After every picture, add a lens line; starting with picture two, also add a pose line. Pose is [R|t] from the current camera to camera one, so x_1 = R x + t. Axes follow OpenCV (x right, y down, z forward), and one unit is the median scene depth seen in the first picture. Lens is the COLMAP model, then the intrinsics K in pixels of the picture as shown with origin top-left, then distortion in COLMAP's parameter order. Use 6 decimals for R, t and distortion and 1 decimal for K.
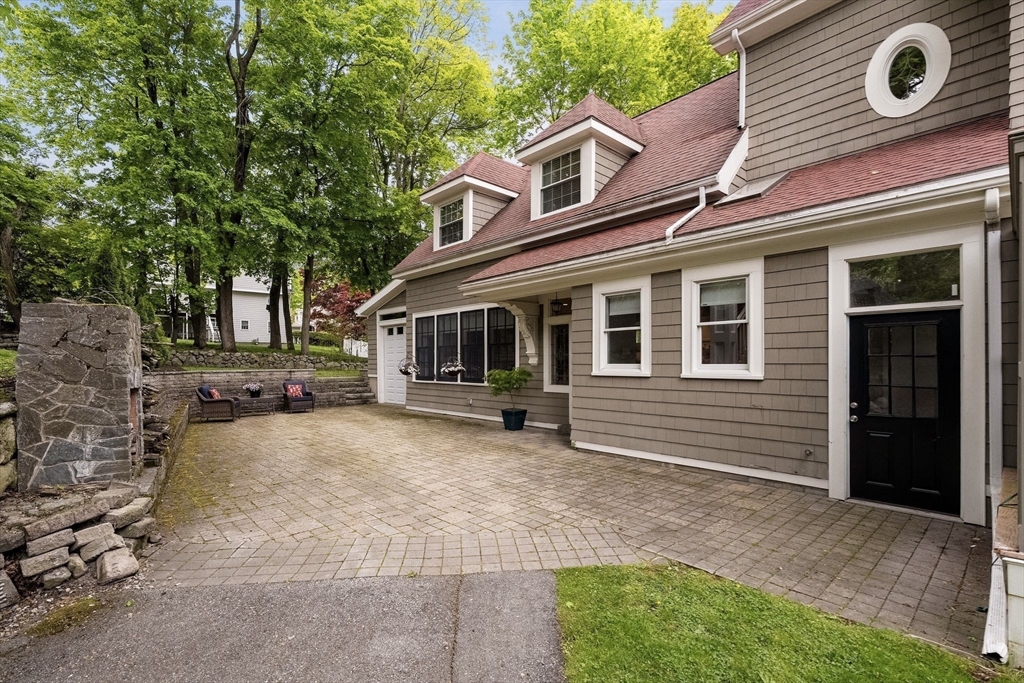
lens RADIAL K [[466.0, 0, 510.7], [0, 466.0, 364.6], [0, 0, 1]] dist [-0.003575, -0.000453]
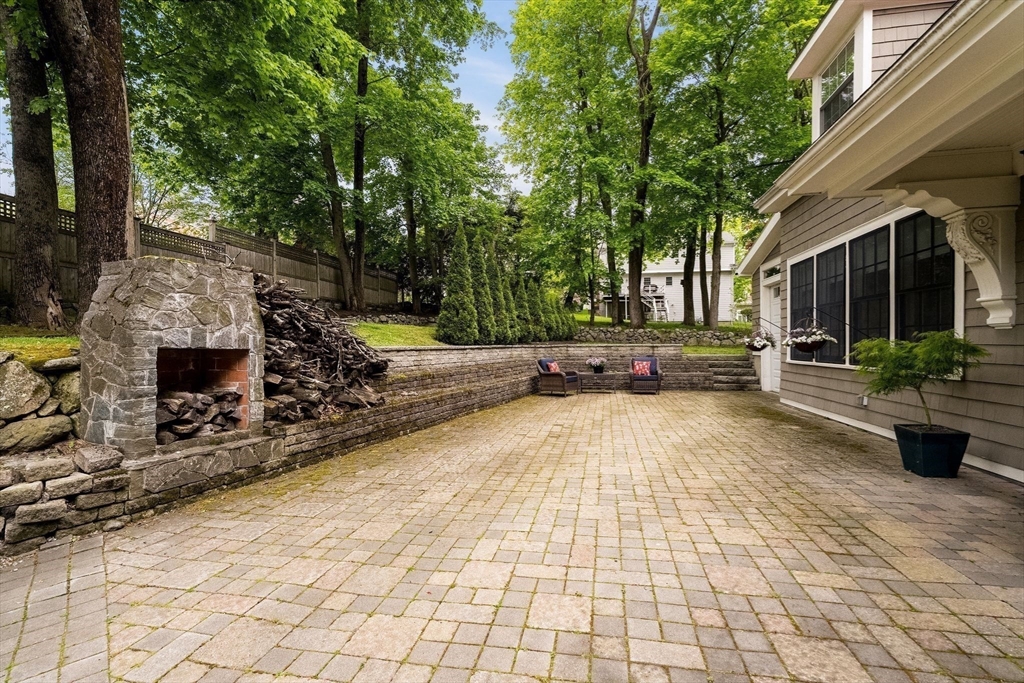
lens RADIAL K [[466.0, 0, 508.8], [0, 466.0, 344.4], [0, 0, 1]] dist [-0.003575, -0.000453]
pose [[0.591783, 0.002974, -0.806091, 0.106358], [-0.003603, 0.999993, 0.001044, 0.014555], [0.806089, 0.002286, 0.591790, 0.347603]]
